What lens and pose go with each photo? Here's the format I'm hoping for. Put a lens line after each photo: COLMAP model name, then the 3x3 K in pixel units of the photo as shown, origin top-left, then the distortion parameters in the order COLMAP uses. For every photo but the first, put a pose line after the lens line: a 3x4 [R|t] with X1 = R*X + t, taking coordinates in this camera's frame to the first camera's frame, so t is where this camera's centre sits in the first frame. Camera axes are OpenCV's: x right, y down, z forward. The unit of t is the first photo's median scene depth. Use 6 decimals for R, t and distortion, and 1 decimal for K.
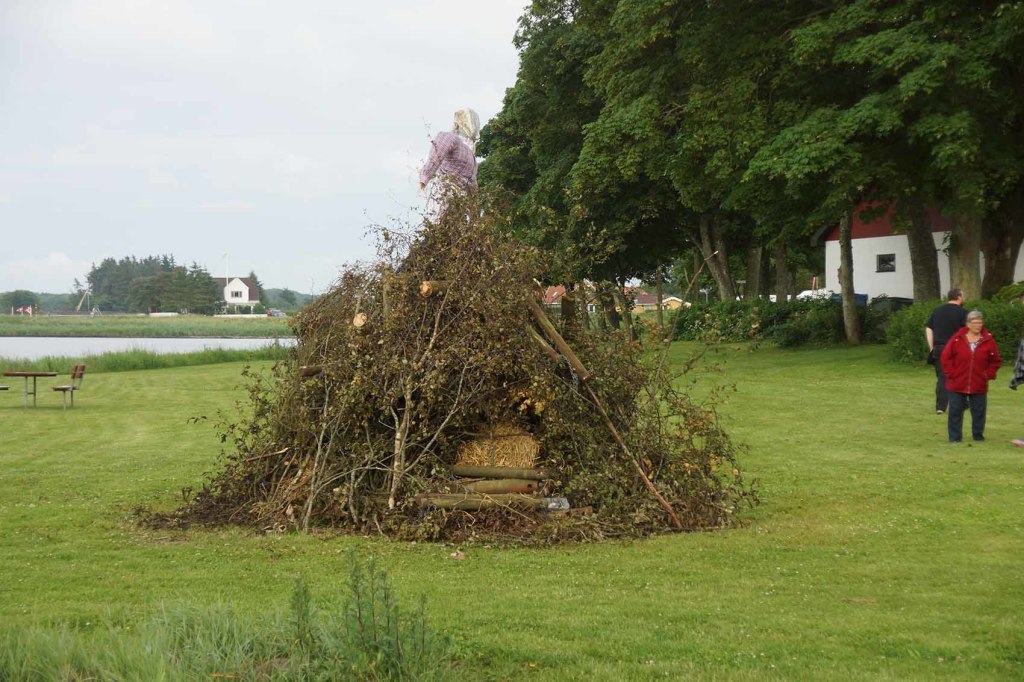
lens RADIAL K [[2182.4, 0, 512.6], [0, 2182.4, 340.2], [0, 0, 1]] dist [0.159813, 0.000000]
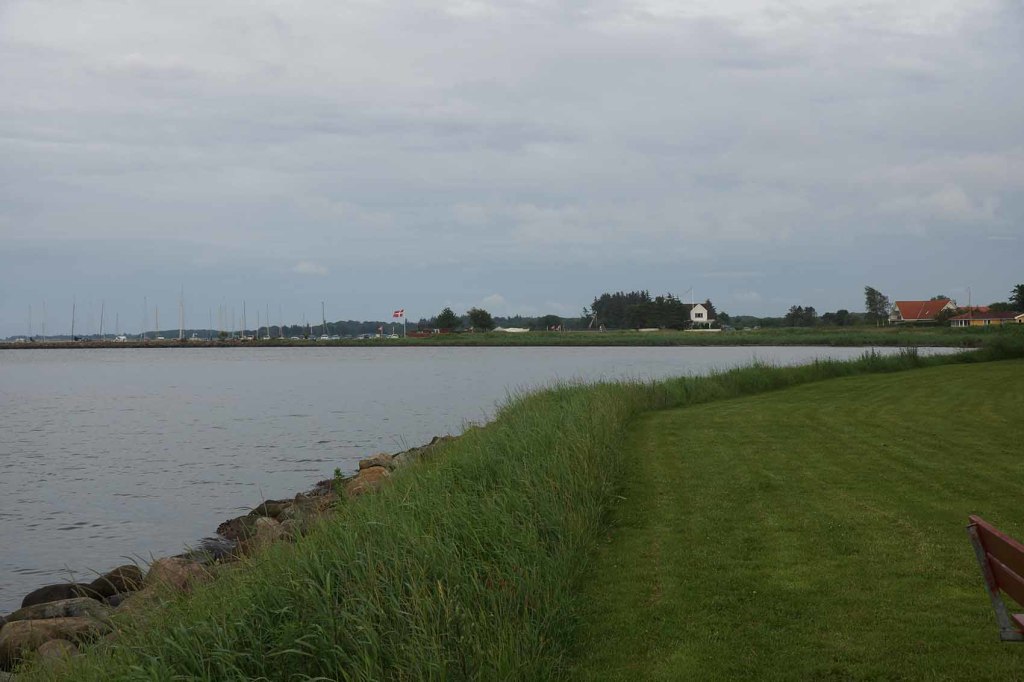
lens RADIAL K [[1284.1, 0, 512.5], [0, 1284.1, 338.4], [0, 0, 1]] dist [-0.086605, 0.000000]
pose [[0.971134, -0.007919, -0.238405, -0.044702], [0.006428, 0.999955, -0.007031, -0.000724], [0.238450, 0.005295, 0.971140, 0.157305]]
